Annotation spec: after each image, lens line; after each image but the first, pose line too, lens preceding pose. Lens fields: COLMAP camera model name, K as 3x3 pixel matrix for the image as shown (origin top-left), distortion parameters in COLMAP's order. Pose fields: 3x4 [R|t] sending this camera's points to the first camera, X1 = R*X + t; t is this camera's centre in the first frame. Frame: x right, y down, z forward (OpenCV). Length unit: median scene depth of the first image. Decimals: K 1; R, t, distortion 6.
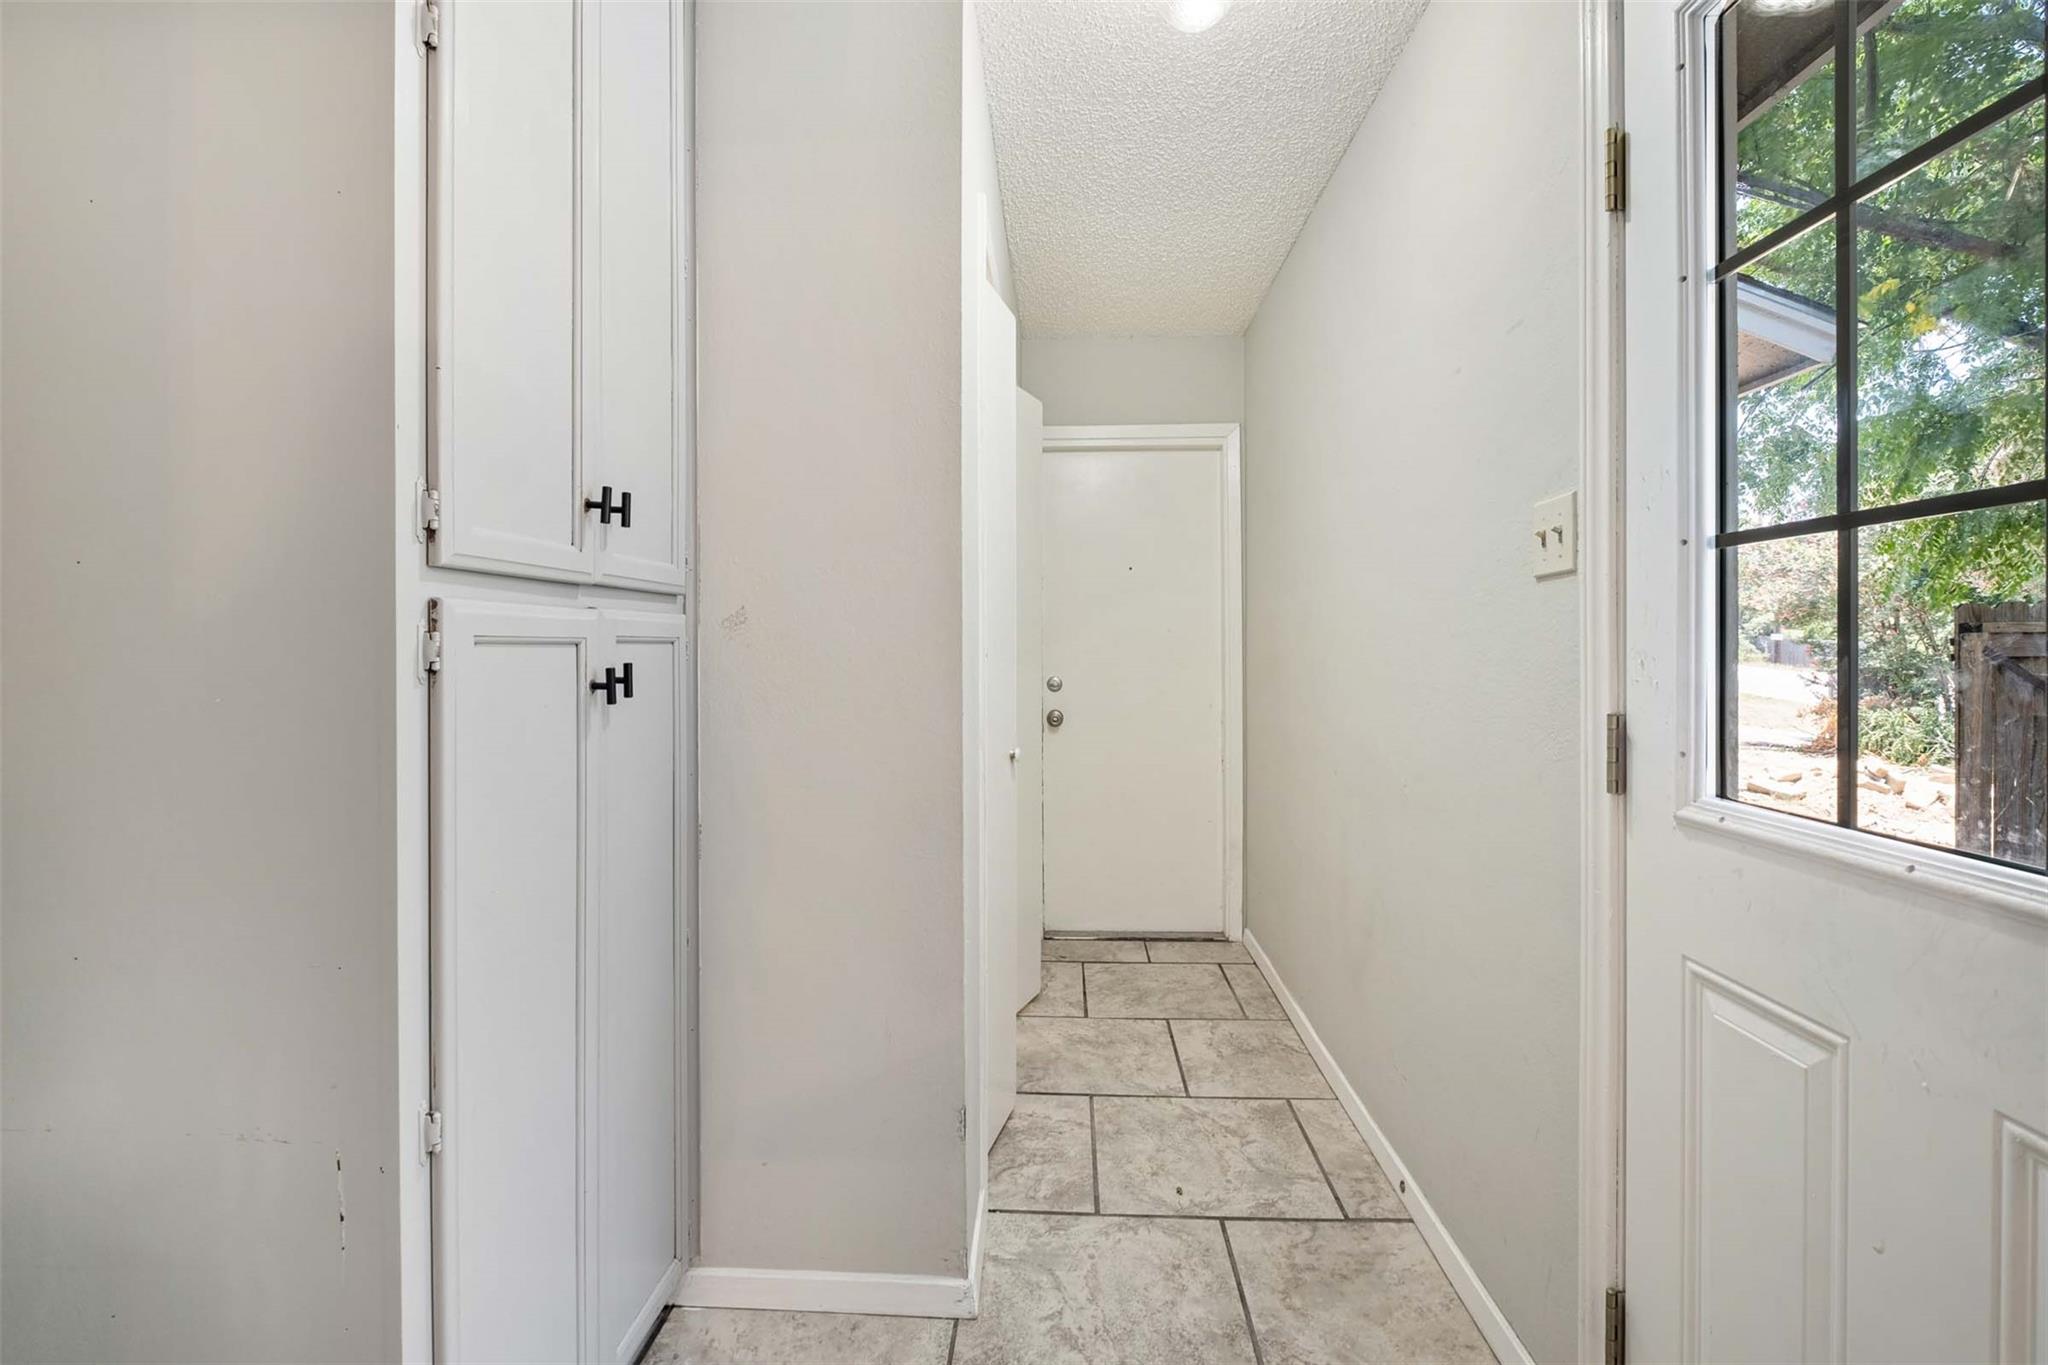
lens RADIAL K [[896.9, 0, 1020.6], [0, 896.9, 661.2], [0, 0, 1]] dist [0.010771, -0.013145]
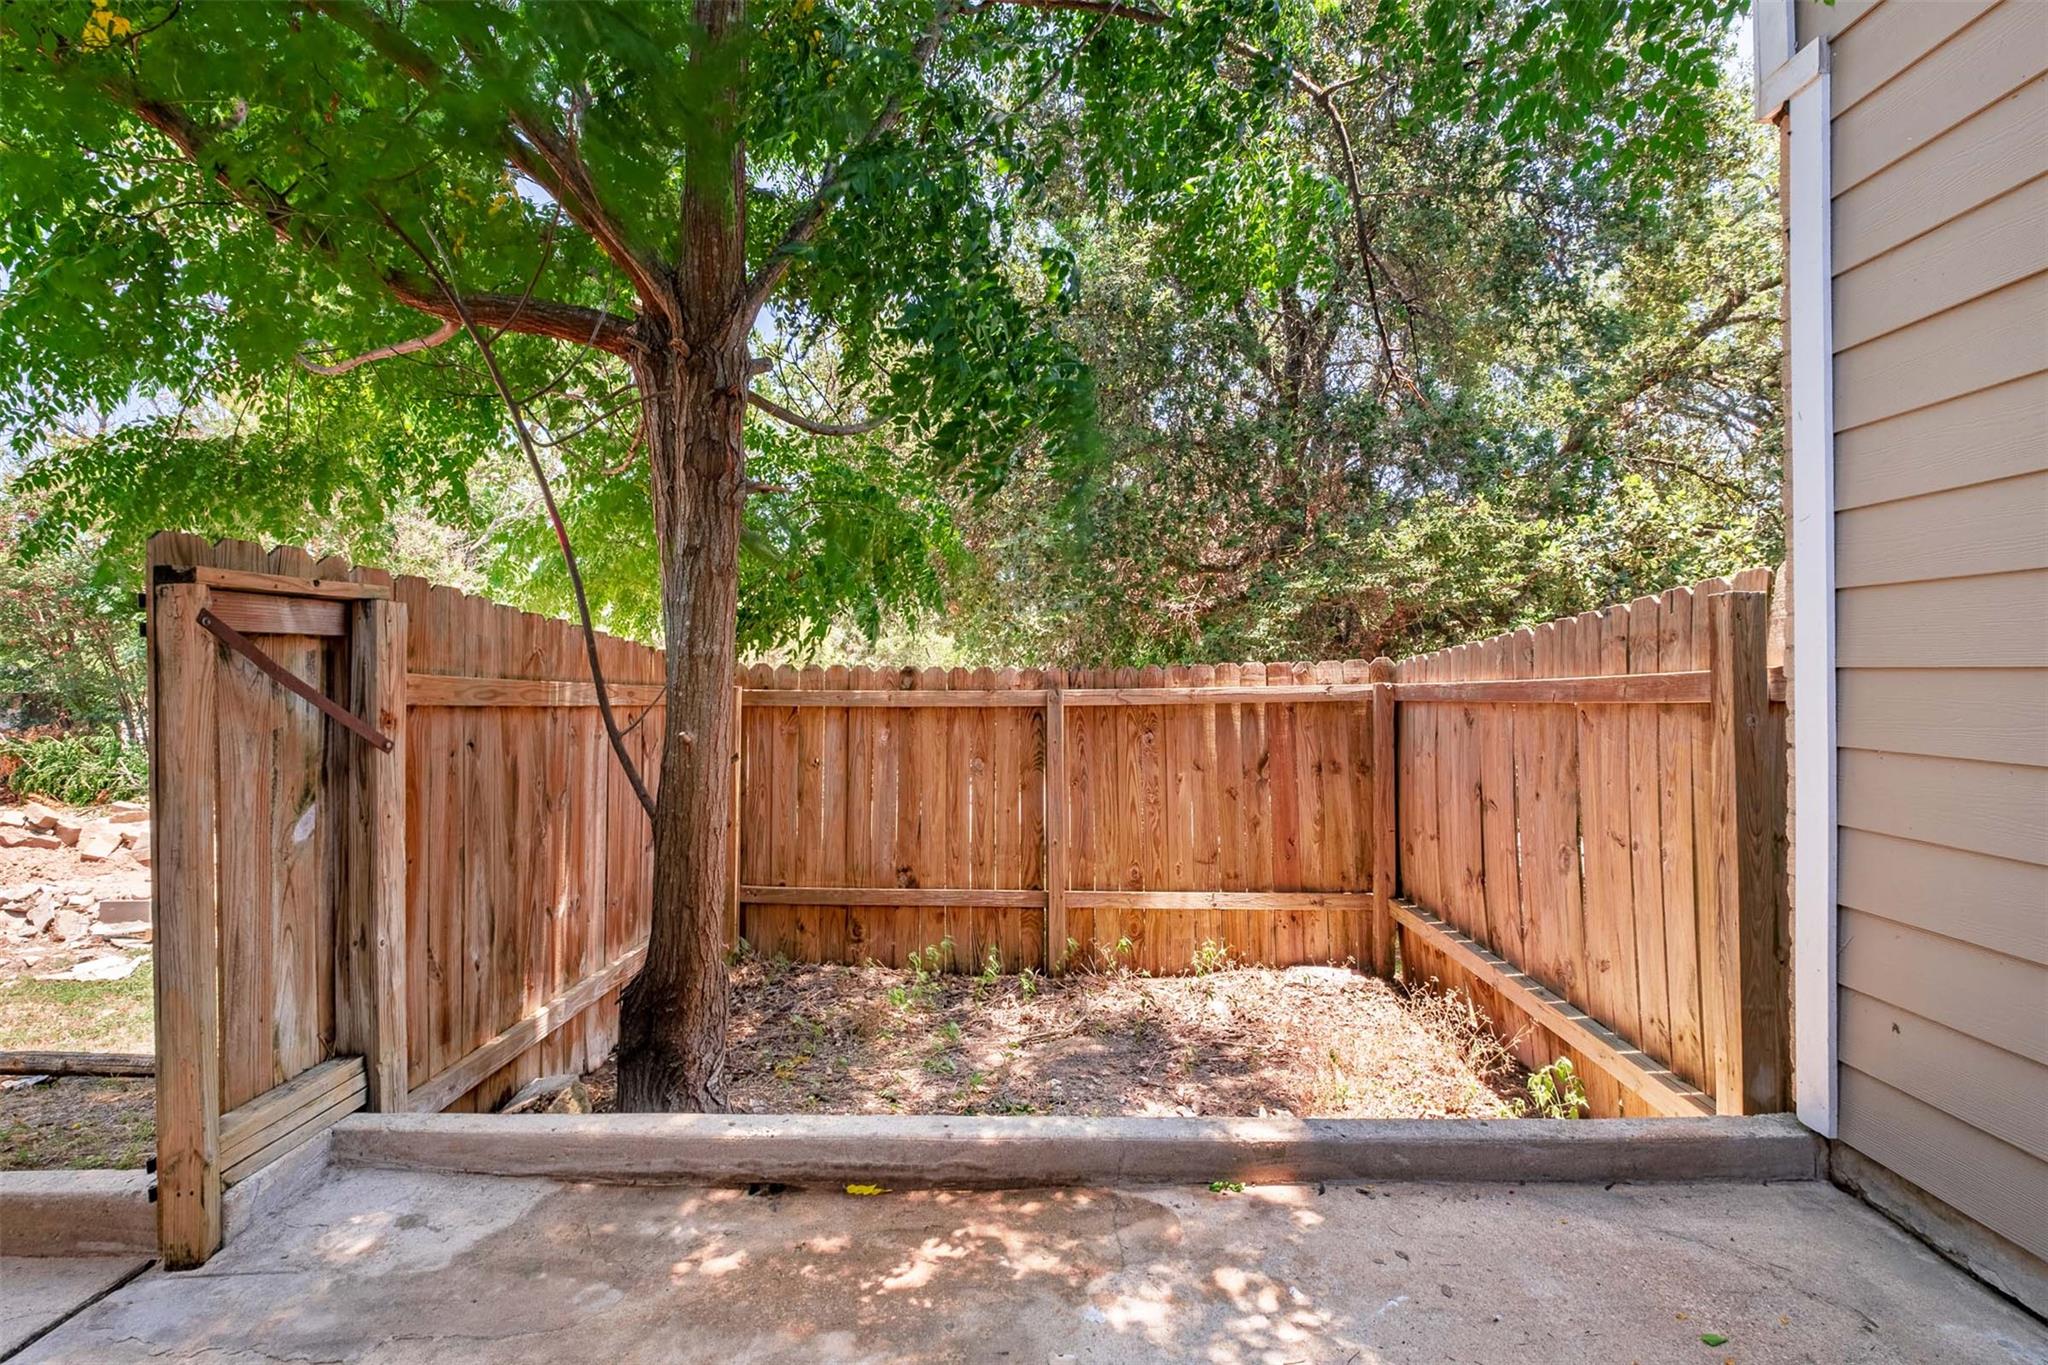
lens RADIAL K [[900.1, 0, 1024.0], [0, 900.1, 682.5], [0, 0, 1]] dist [0.016039, -0.012565]
pose [[-0.013200, -0.001584, 0.999912, 0.151531], [0.010503, 0.999943, 0.001723, 0.010430], [-0.999858, 0.010525, -0.013182, 0.146984]]
